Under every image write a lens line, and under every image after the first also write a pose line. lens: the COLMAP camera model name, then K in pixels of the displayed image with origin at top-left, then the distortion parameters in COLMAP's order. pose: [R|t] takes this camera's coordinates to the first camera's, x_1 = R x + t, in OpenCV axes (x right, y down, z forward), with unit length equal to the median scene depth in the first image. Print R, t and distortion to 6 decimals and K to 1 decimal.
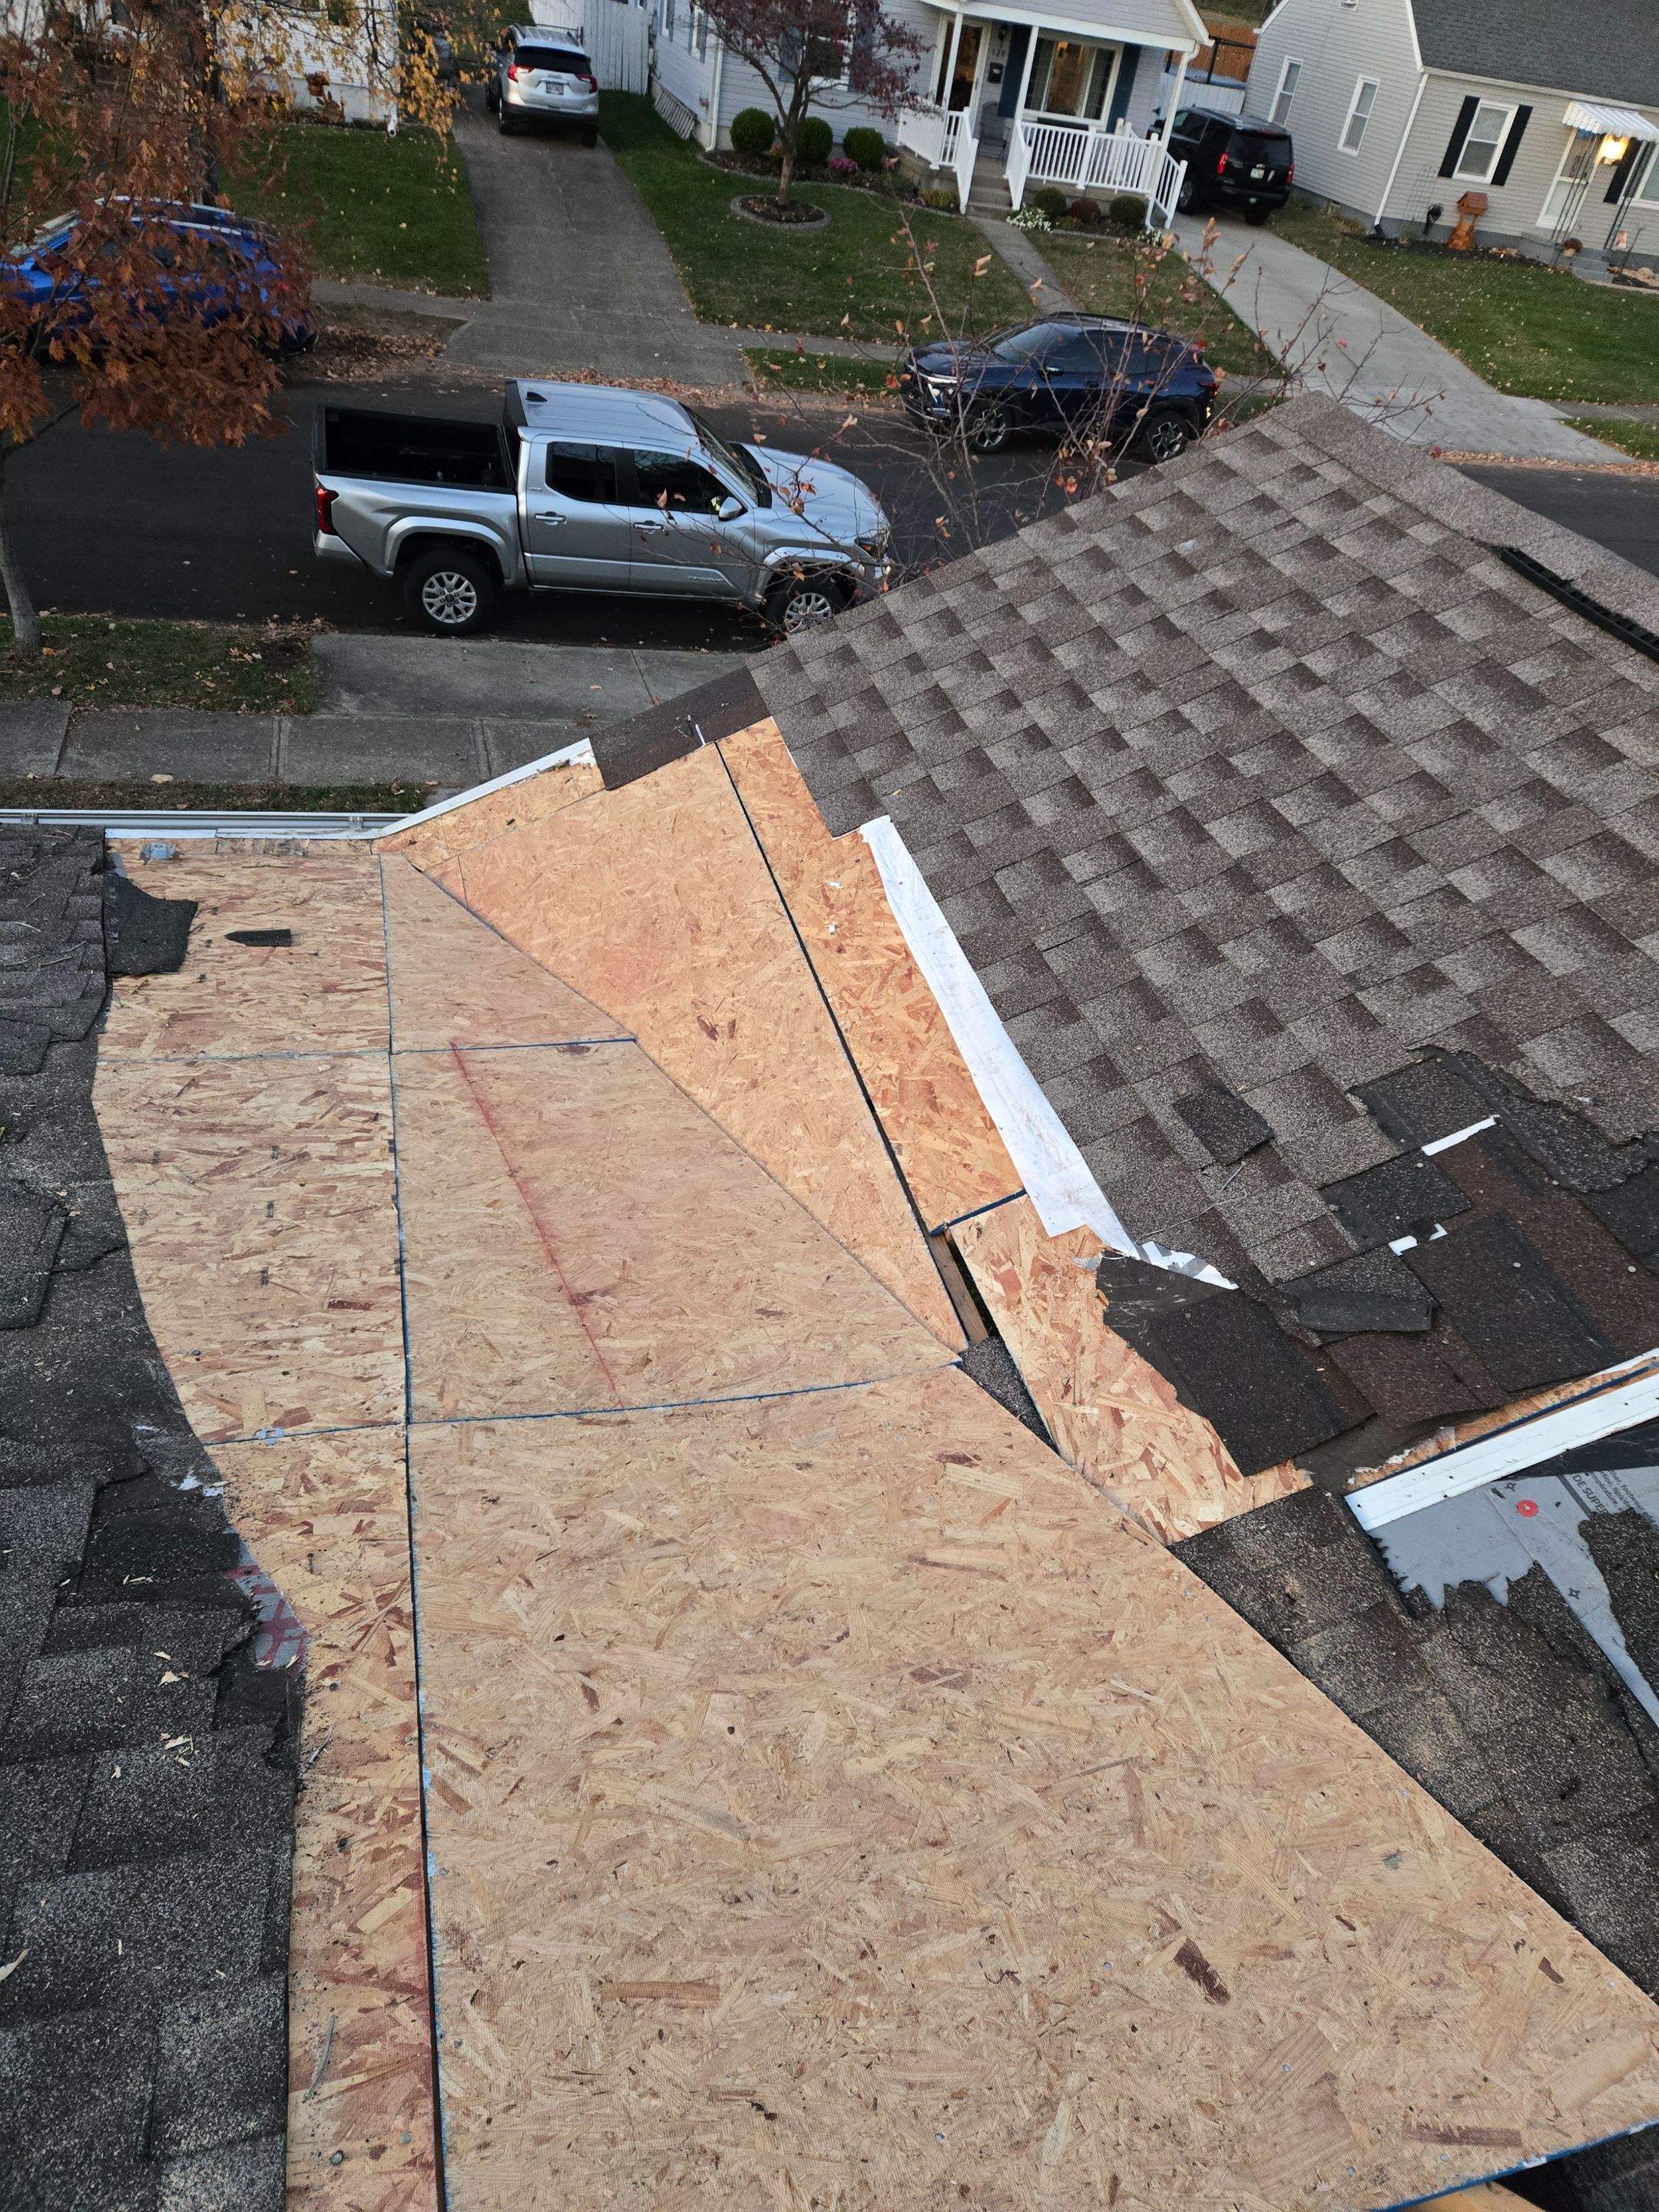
lens RADIAL K [[1493.0, 0, 813.3], [0, 1493.0, 1096.9], [0, 0, 1]] dist [0.048898, -0.019807]
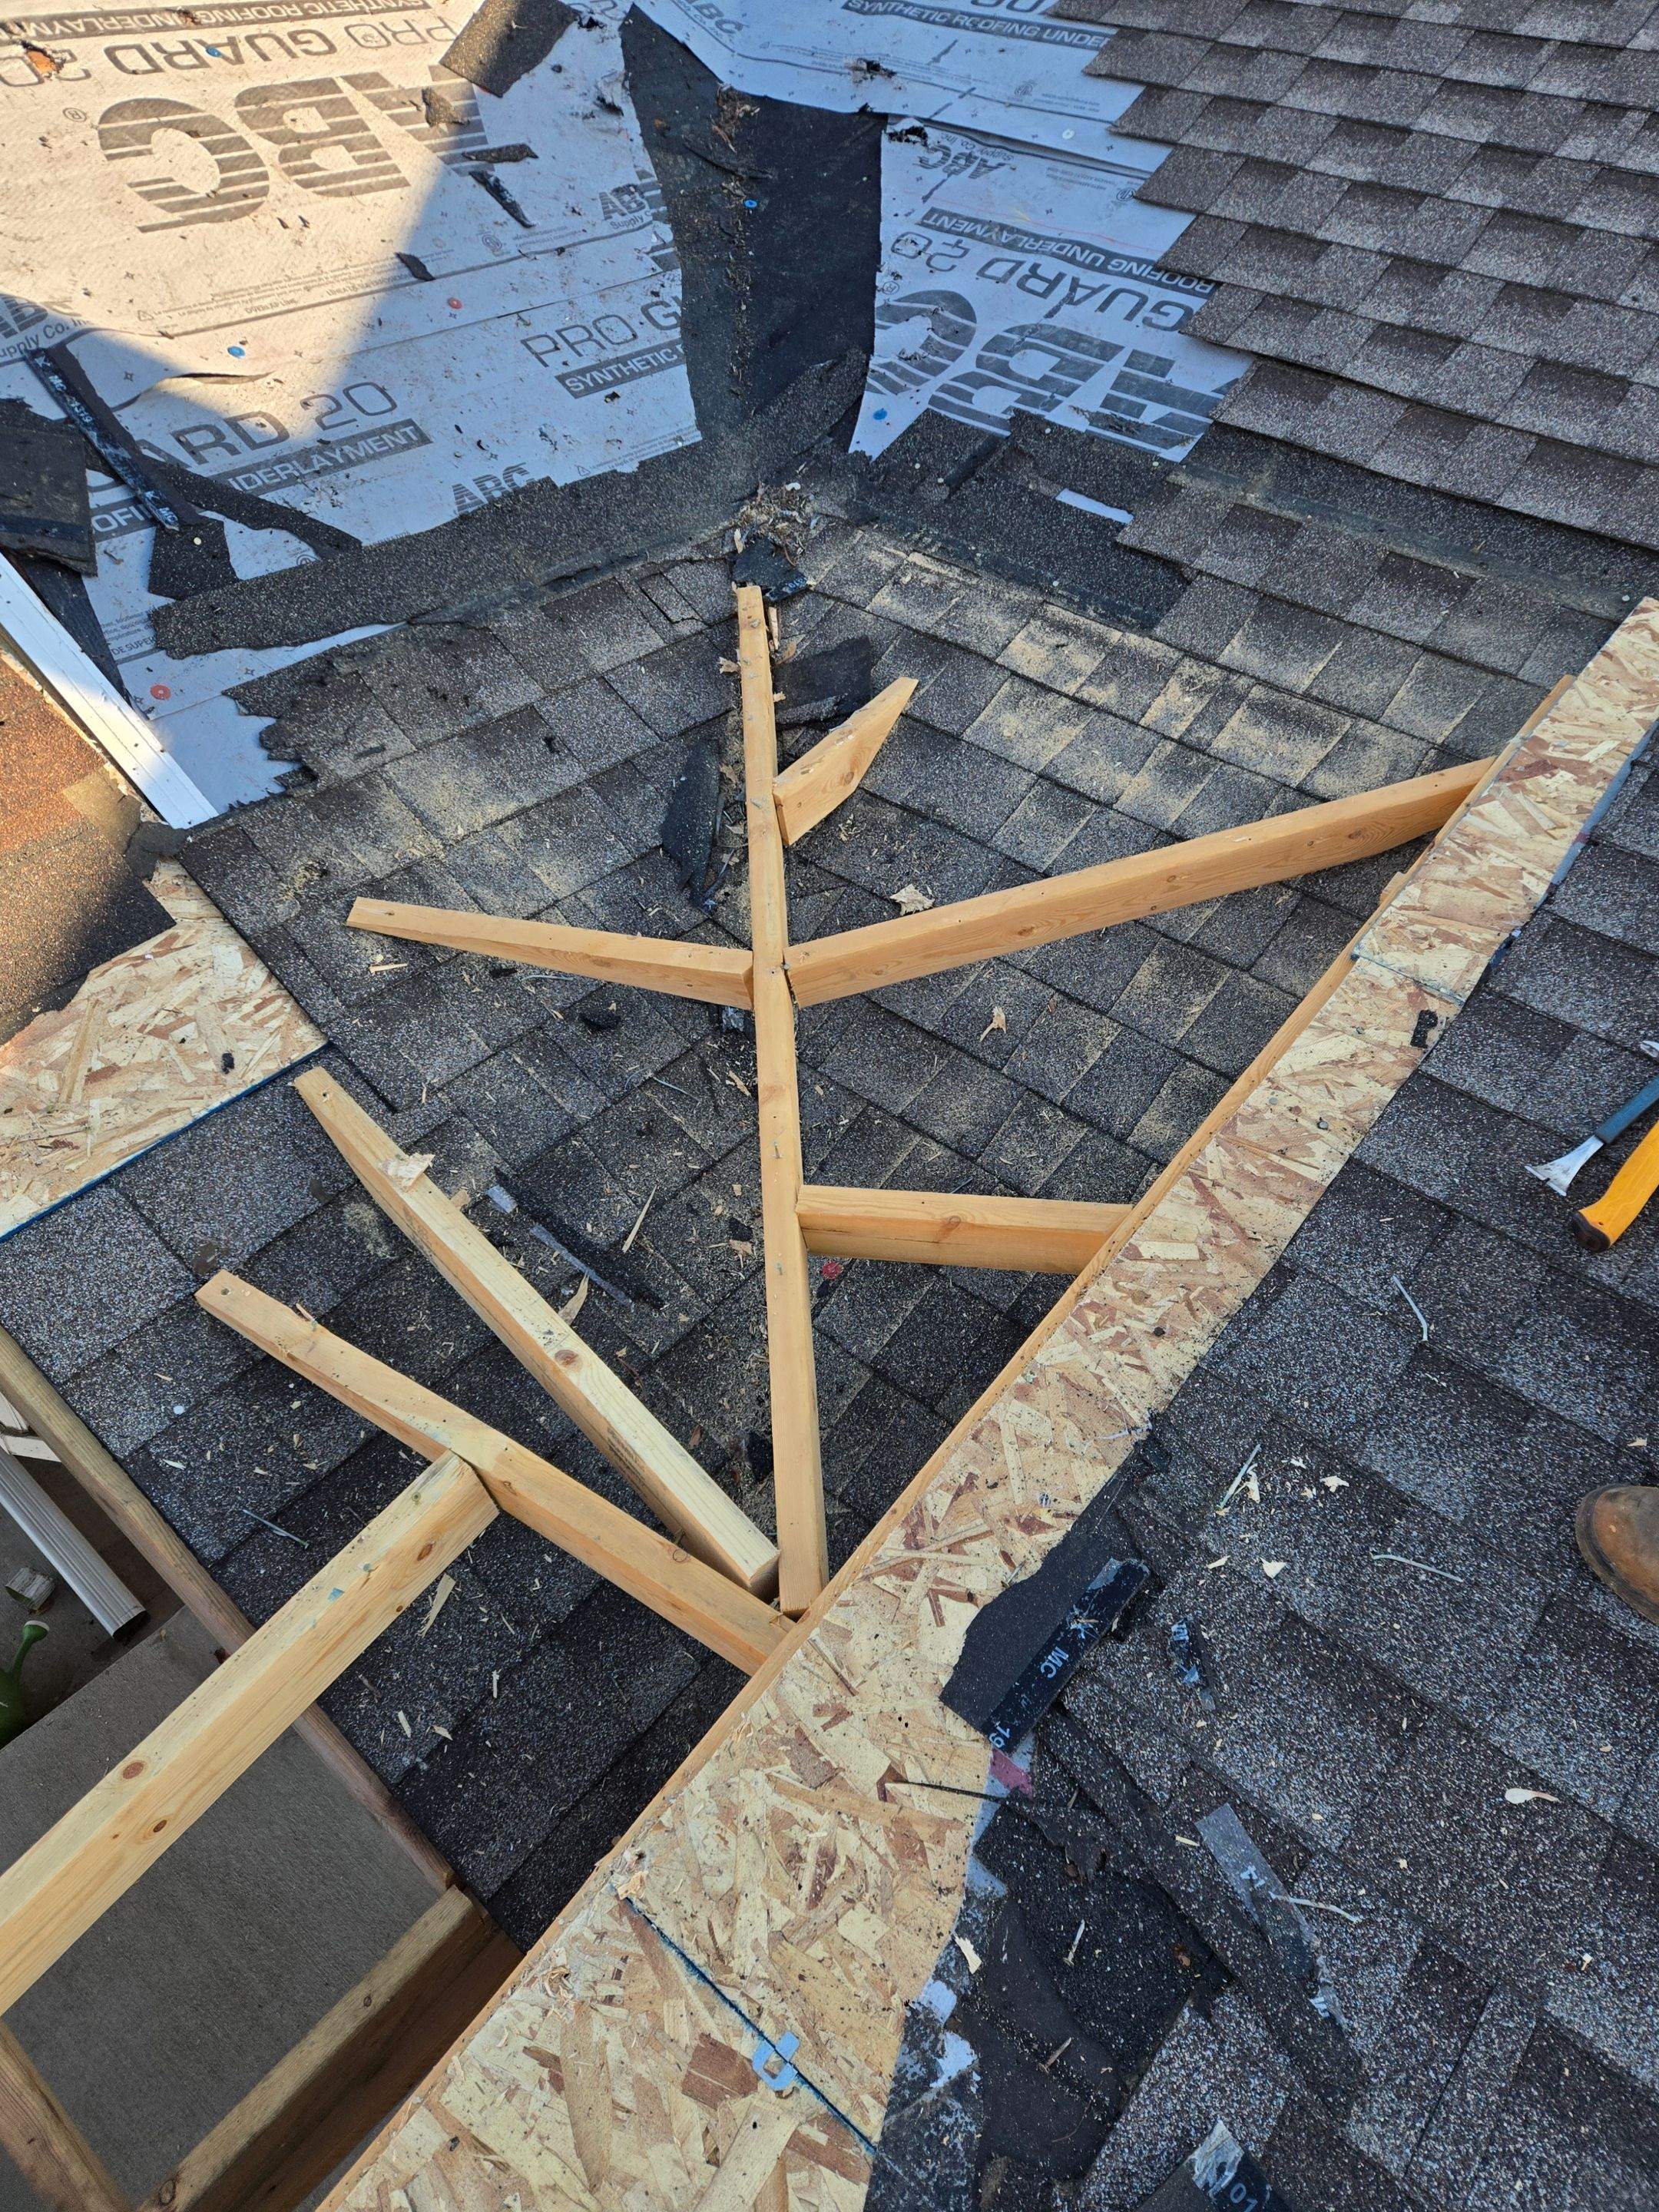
lens RADIAL K [[1483.5, 0, 872.9], [0, 1483.5, 1073.4], [0, 0, 1]] dist [0.063266, -0.051592]
pose [[-0.580339, -0.657853, 0.480037, -0.360116], [0.389890, 0.293068, 0.872982, -0.275404], [-0.714977, 0.693787, 0.086411, 0.622482]]
